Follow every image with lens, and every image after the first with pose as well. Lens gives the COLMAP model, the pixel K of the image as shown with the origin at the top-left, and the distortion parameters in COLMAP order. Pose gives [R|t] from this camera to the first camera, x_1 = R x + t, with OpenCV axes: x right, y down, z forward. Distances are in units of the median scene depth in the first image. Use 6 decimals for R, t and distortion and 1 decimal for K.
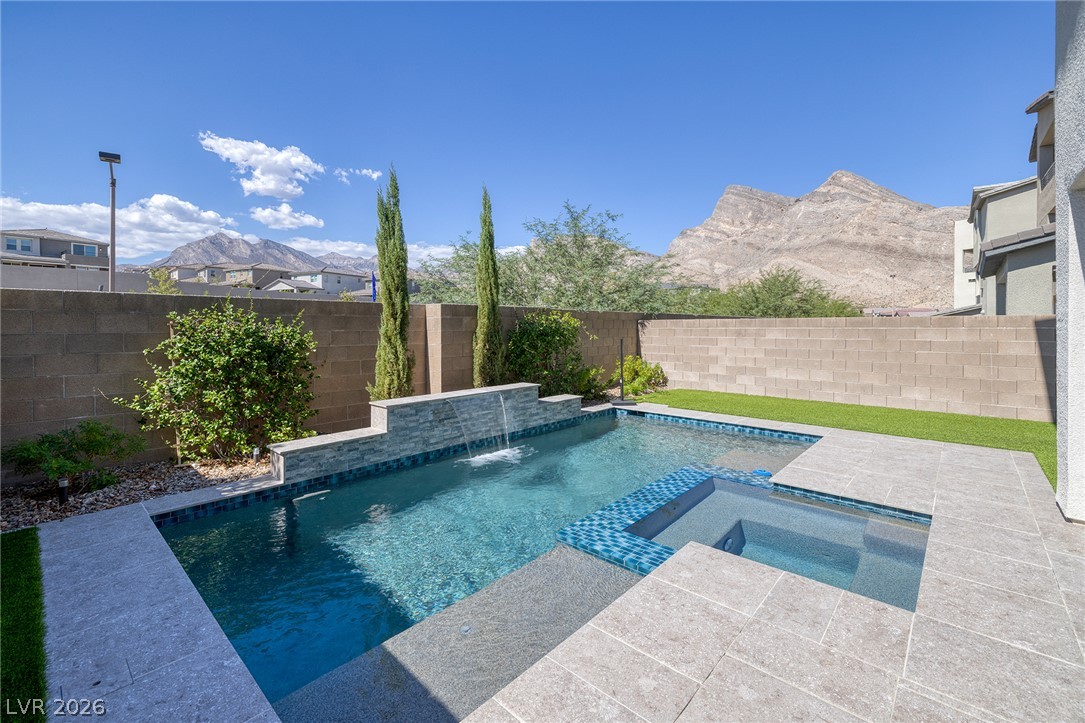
lens RADIAL K [[461.2, 0, 543.0], [0, 461.2, 328.2], [0, 0, 1]] dist [0.000779, 0.001416]
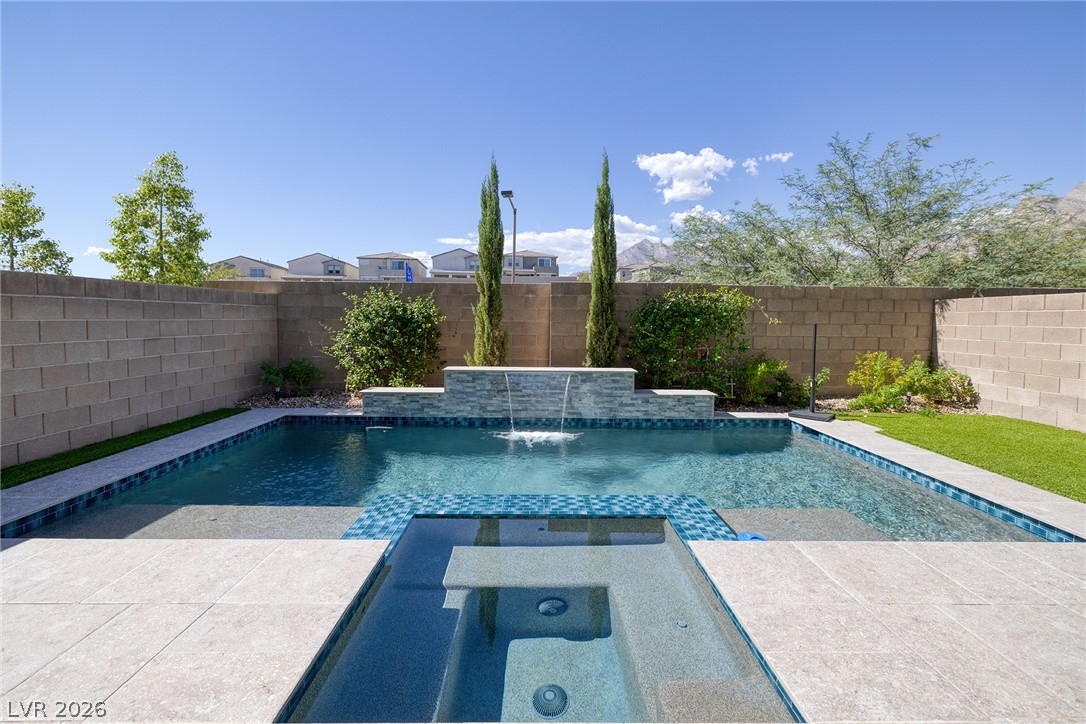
lens RADIAL K [[461.7, 0, 546.3], [0, 461.7, 338.2], [0, 0, 1]] dist [0.000779, 0.001416]
pose [[0.683615, 0.041077, -0.728686, 0.510915], [-0.014212, 0.998975, 0.042980, 0.026447], [0.729705, -0.019026, 0.683498, 0.296480]]
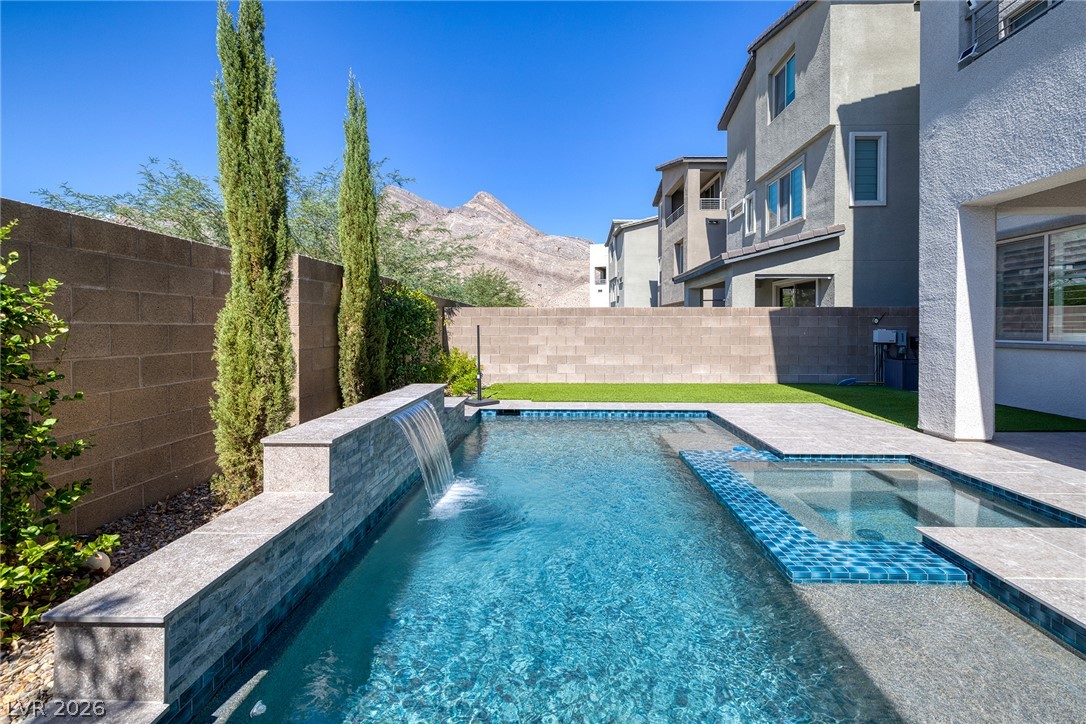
lens RADIAL K [[476.7, 0, 548.4], [0, 476.7, 325.1], [0, 0, 1]] dist [0.002224, -0.000435]
pose [[0.757434, 0.006177, 0.652882, -0.369903], [0.000136, 0.999954, -0.009618, 0.040120], [-0.652912, 0.007373, 0.757398, 0.352749]]
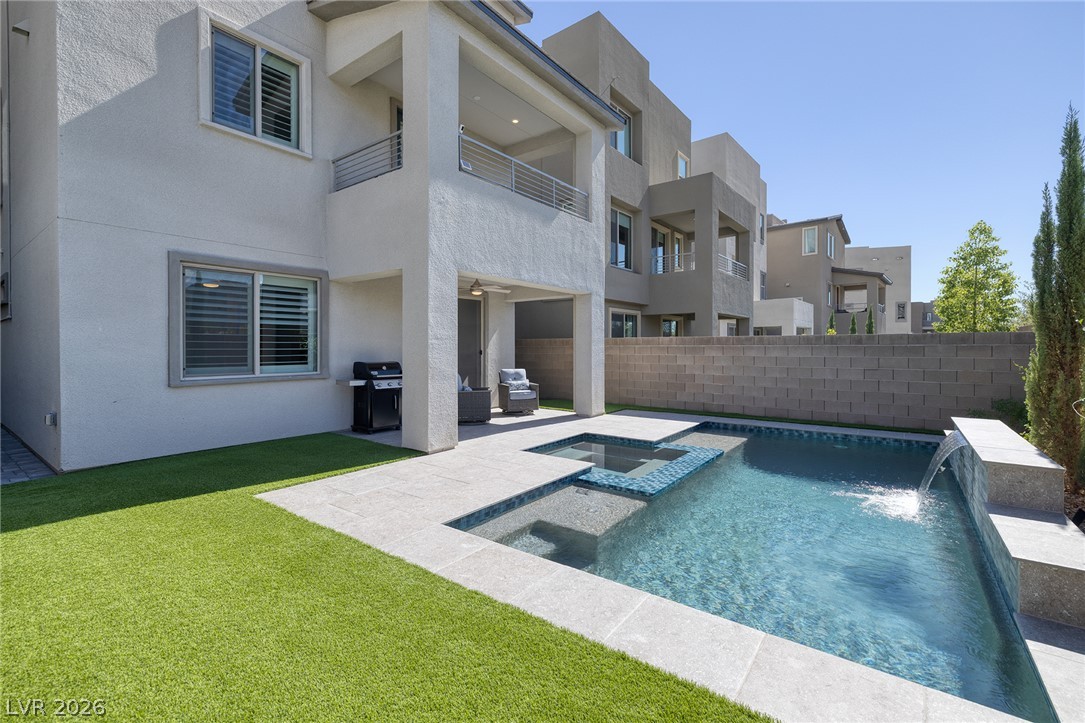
lens RADIAL K [[461.2, 0, 541.7], [0, 461.2, 352.6], [0, 0, 1]] dist [0.000779, 0.001416]
pose [[-0.994985, 0.006929, -0.099787, 0.488516], [0.005932, 0.999930, 0.010282, 0.010135], [0.099851, 0.009639, -0.994956, 1.427990]]
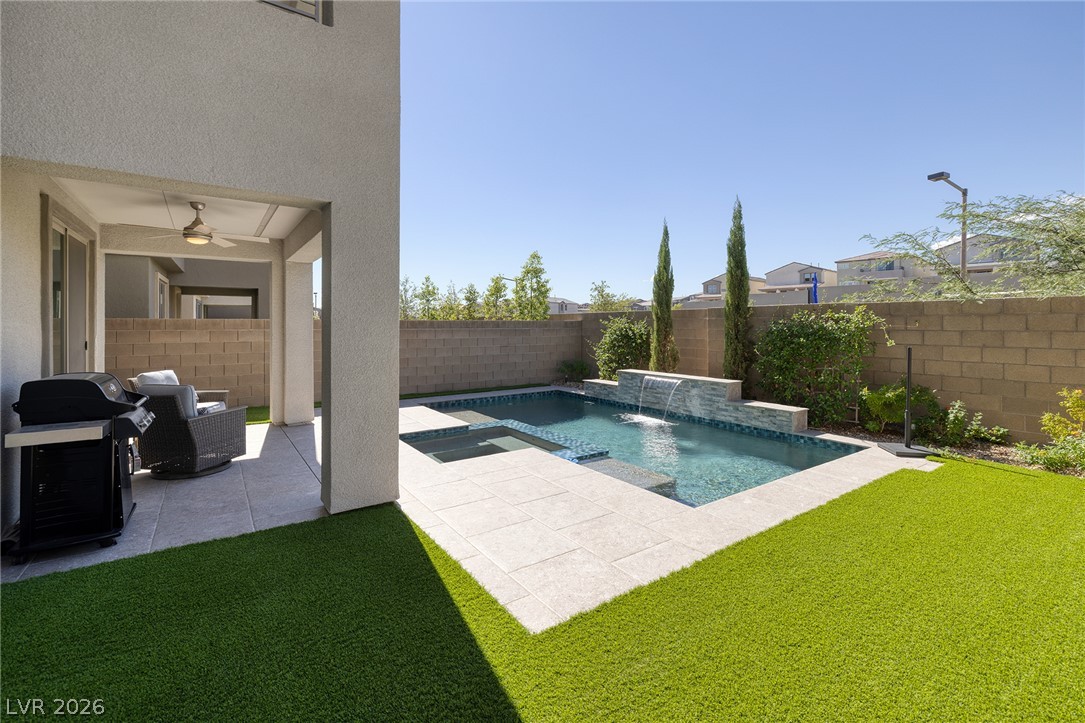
lens RADIAL K [[476.3, 0, 552.5], [0, 476.3, 326.4], [0, 0, 1]] dist [0.002224, -0.000435]
pose [[-0.206070, 0.005364, -0.978523, 1.139007], [-0.001784, 0.999981, 0.005858, -0.009479], [0.978536, 0.002952, -0.206057, 0.849124]]
